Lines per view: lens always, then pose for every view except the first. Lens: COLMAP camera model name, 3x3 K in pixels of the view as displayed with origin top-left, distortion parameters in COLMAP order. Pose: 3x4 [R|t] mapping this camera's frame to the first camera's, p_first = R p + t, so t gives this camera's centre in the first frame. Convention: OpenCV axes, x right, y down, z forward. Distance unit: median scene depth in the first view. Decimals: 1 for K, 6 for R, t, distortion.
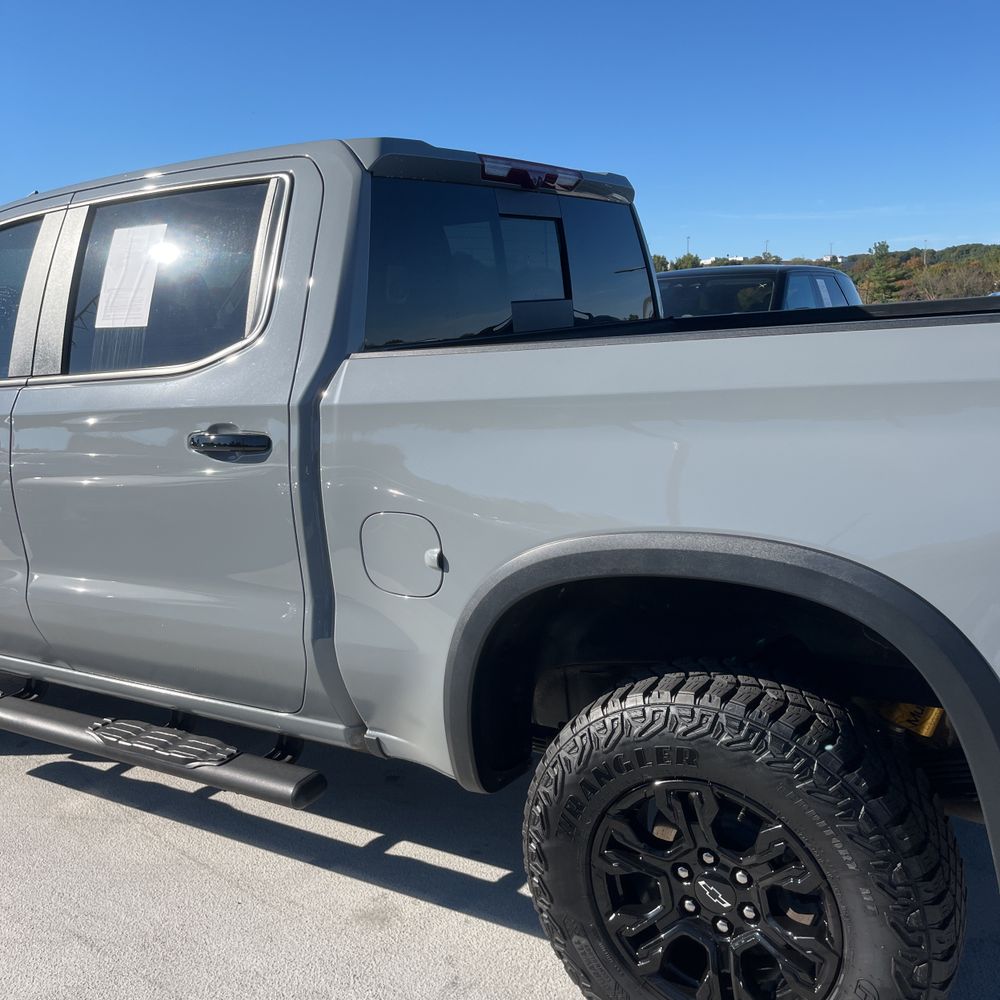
lens RADIAL K [[1012.5, 0, 496.5], [0, 1012.5, 504.0], [0, 0, 1]] dist [0.022191, 0.000000]
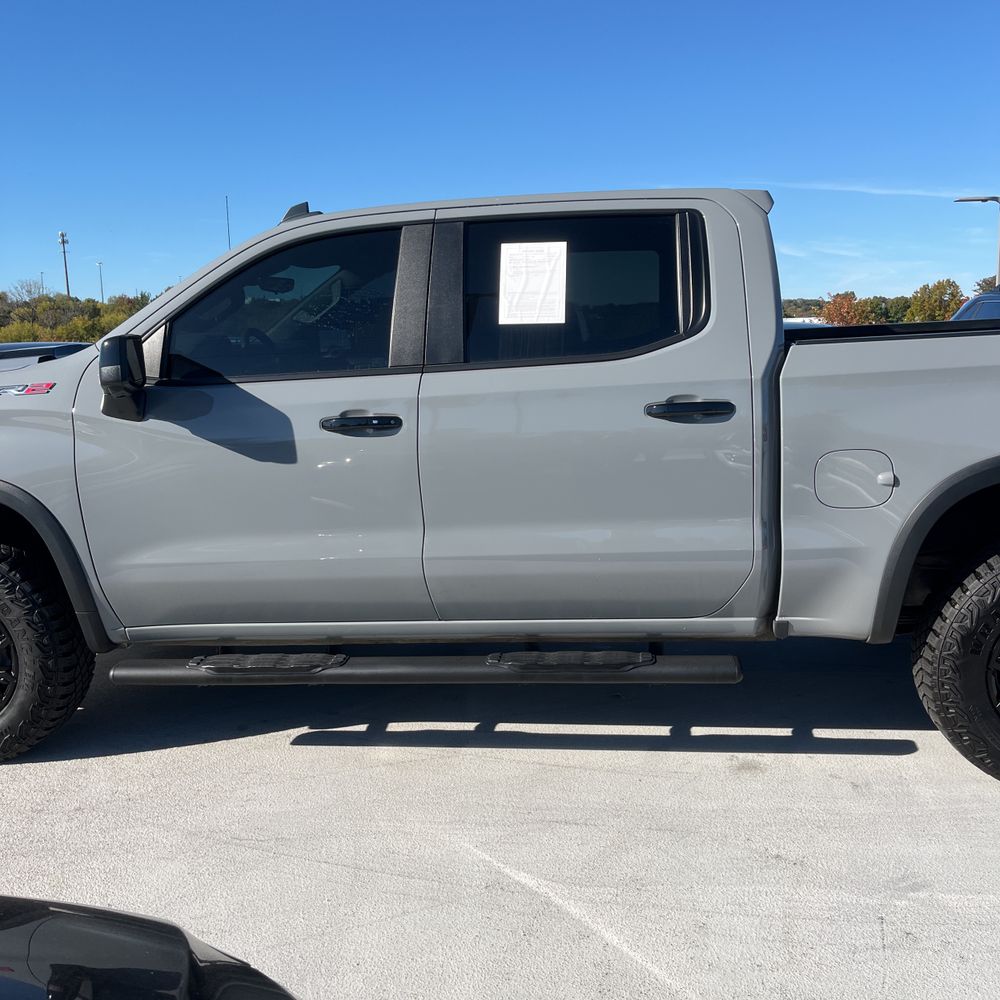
lens RADIAL K [[1012.5, 0, 496.2], [0, 1012.5, 494.1], [0, 0, 1]] dist [0.022191, 0.000000]
pose [[0.900899, -0.044014, 0.431791, -1.034415], [0.062631, 0.997616, -0.028984, 0.070800], [-0.429486, 0.053155, 0.901508, -0.081576]]
